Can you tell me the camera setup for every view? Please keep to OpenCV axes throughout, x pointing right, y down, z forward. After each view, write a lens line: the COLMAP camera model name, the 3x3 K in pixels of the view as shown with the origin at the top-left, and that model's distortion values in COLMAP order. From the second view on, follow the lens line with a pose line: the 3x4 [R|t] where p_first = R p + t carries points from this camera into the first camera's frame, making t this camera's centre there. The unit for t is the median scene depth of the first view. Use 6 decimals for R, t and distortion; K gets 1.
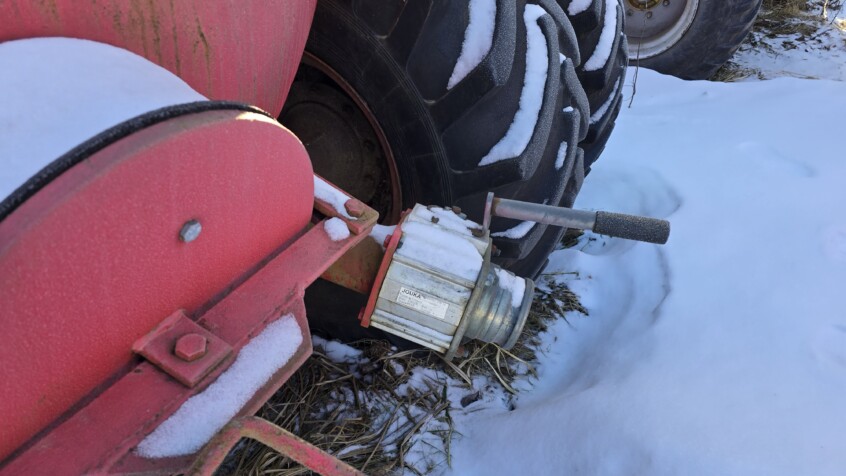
lens RADIAL K [[570.7, 0, 412.7], [0, 570.7, 238.8], [0, 0, 1]] dist [0.093031, -0.083358]
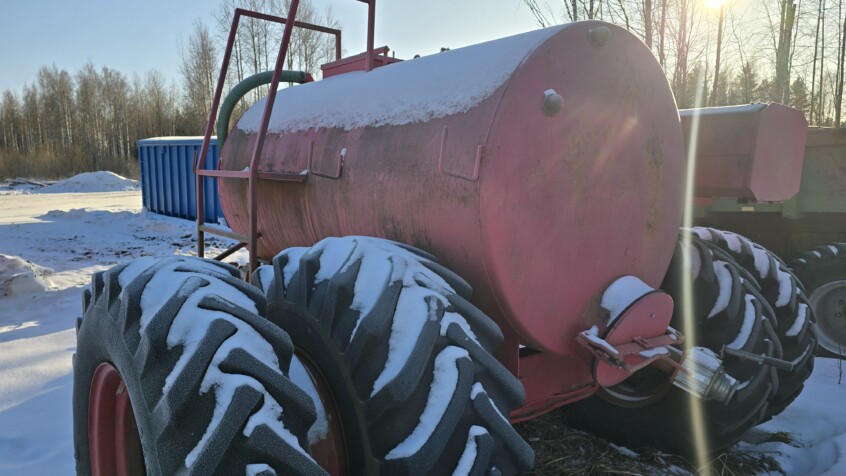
lens RADIAL K [[570.7, 0, 412.7], [0, 570.7, 238.8], [0, 0, 1]] dist [0.093031, -0.083358]
pose [[0.913409, 0.126519, -0.386881, -0.171183], [-0.285311, 0.876898, -0.386843, 0.761759], [0.290312, 0.463727, 0.837064, -1.612340]]
